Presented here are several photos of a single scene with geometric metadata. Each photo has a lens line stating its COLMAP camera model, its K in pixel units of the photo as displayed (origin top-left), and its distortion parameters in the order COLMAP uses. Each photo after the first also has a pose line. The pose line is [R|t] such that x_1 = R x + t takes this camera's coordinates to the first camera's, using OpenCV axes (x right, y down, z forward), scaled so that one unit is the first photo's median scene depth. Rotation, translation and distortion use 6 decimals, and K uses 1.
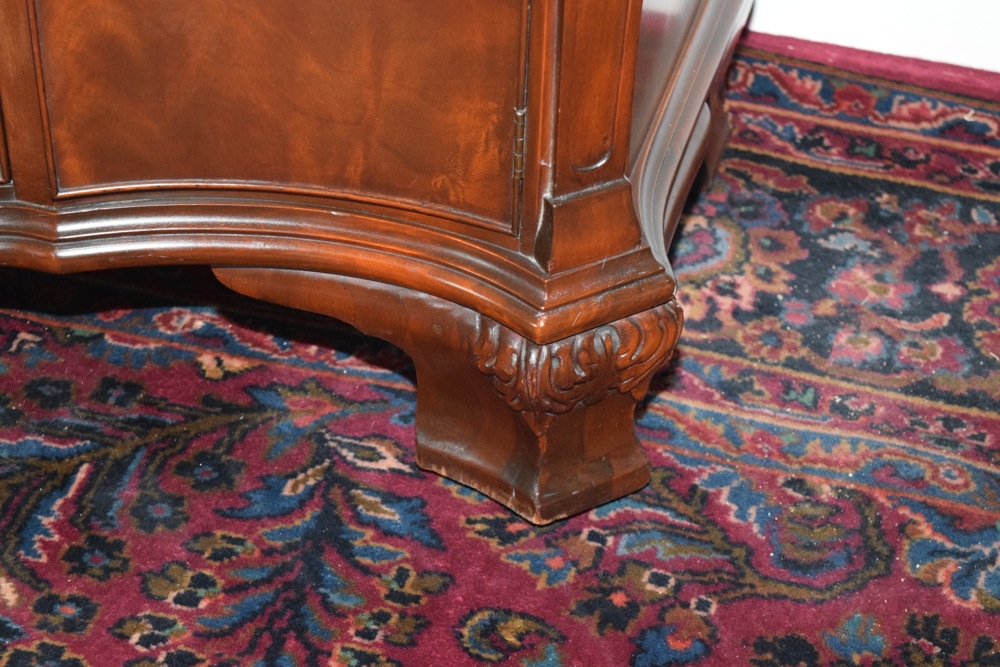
lens RADIAL K [[2241.2, 0, 499.6], [0, 2241.2, 328.2], [0, 0, 1]] dist [0.084503, 0.000000]
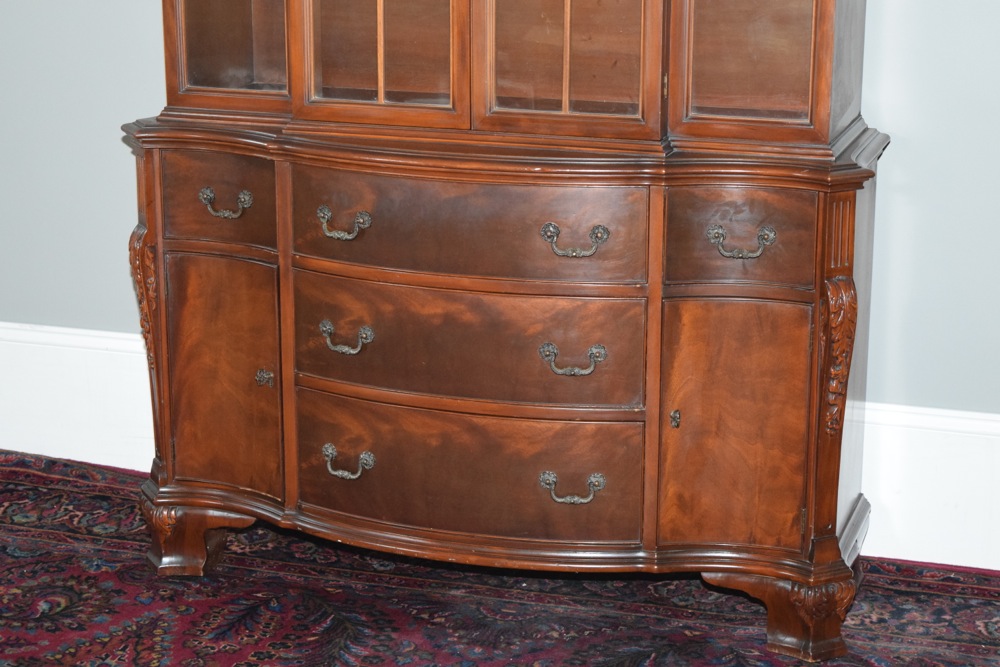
lens RADIAL K [[2115.6, 0, 502.1], [0, 2115.6, 332.0], [0, 0, 1]] dist [0.068500, 0.000000]
pose [[0.999240, -0.014377, -0.036242, -0.268019], [-0.003090, 0.897406, -0.441196, 0.883835], [0.038867, 0.440972, 0.896679, -1.640761]]
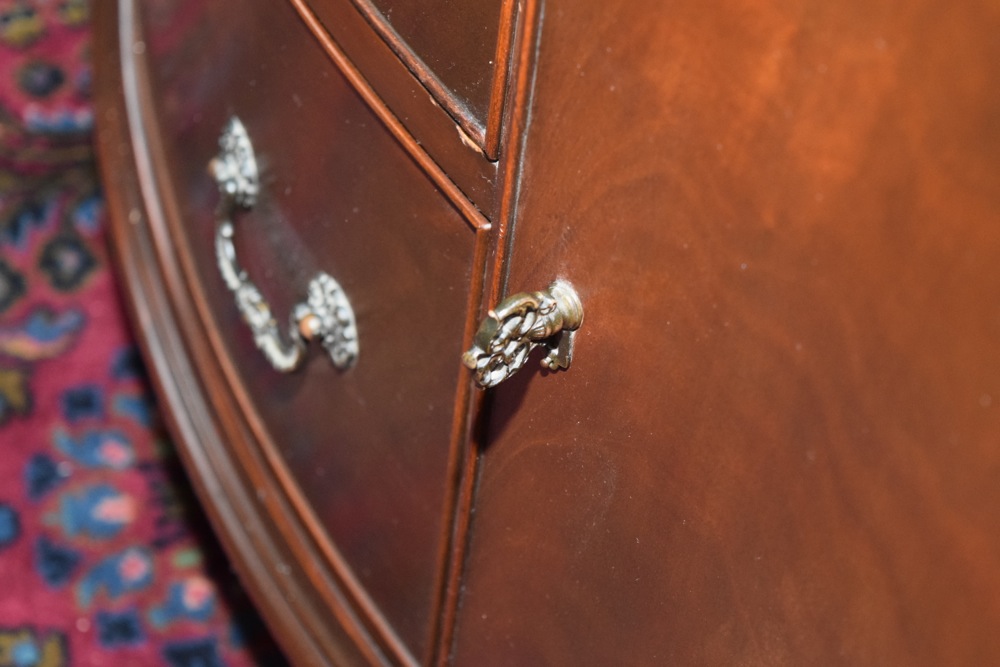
lens RADIAL K [[2241.2, 0, 497.4], [0, 2241.2, 331.3], [0, 0, 1]] dist [0.084503, 0.000000]
pose [[0.499837, 0.625781, -0.598799, 0.102459], [-0.630631, 0.736847, 0.243641, -0.275090], [0.593690, 0.255840, 0.762941, 0.430906]]
